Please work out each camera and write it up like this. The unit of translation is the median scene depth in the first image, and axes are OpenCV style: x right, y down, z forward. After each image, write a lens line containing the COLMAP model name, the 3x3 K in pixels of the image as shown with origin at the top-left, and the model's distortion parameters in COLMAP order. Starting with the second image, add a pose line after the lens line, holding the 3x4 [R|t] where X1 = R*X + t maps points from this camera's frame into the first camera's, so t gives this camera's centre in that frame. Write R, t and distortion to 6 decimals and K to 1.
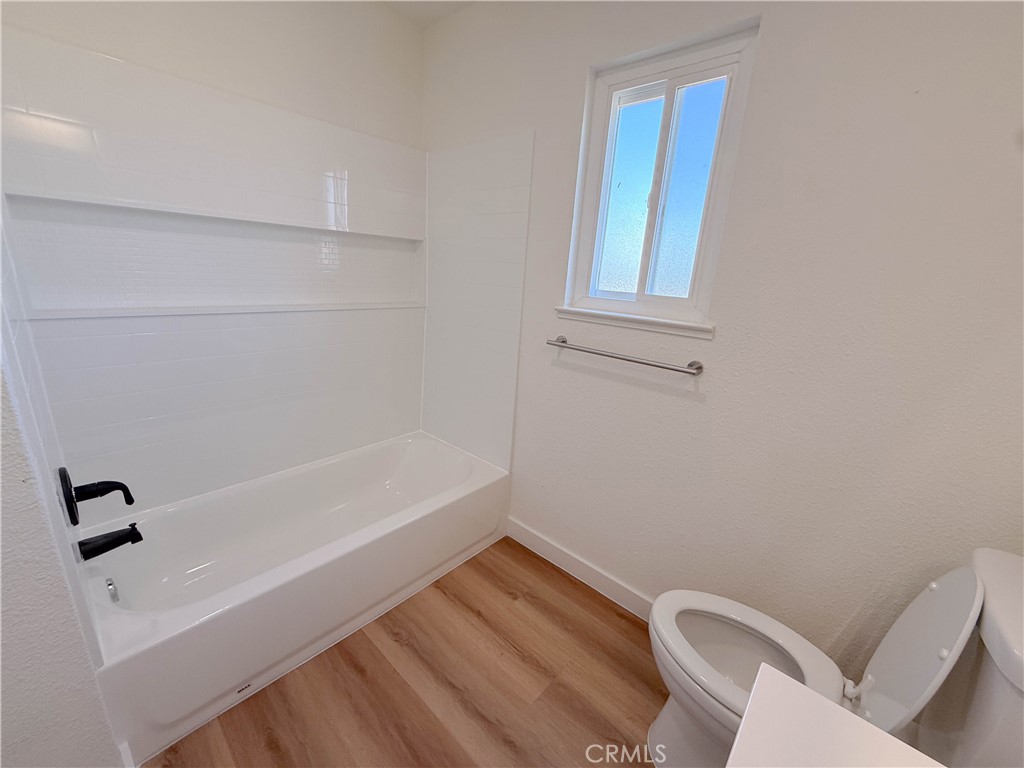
lens RADIAL K [[410.4, 0, 510.2], [0, 410.4, 386.5], [0, 0, 1]] dist [0.003362, 0.000538]
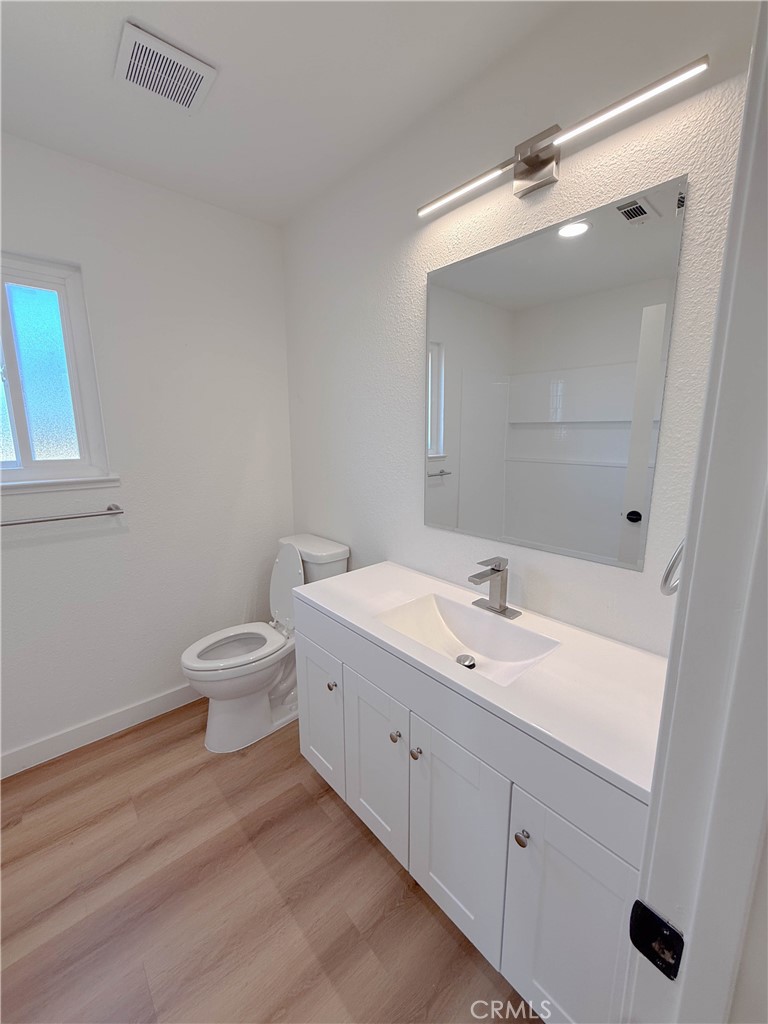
lens RADIAL K [[410.4, 0, 384.0], [0, 410.4, 507.1], [0, 0, 1]] dist [0.003362, 0.000538]
pose [[0.125936, -0.253816, 0.959019, -0.695551], [0.283286, 0.935664, 0.210435, -0.083879], [-0.950731, 0.245175, 0.189736, -0.071176]]
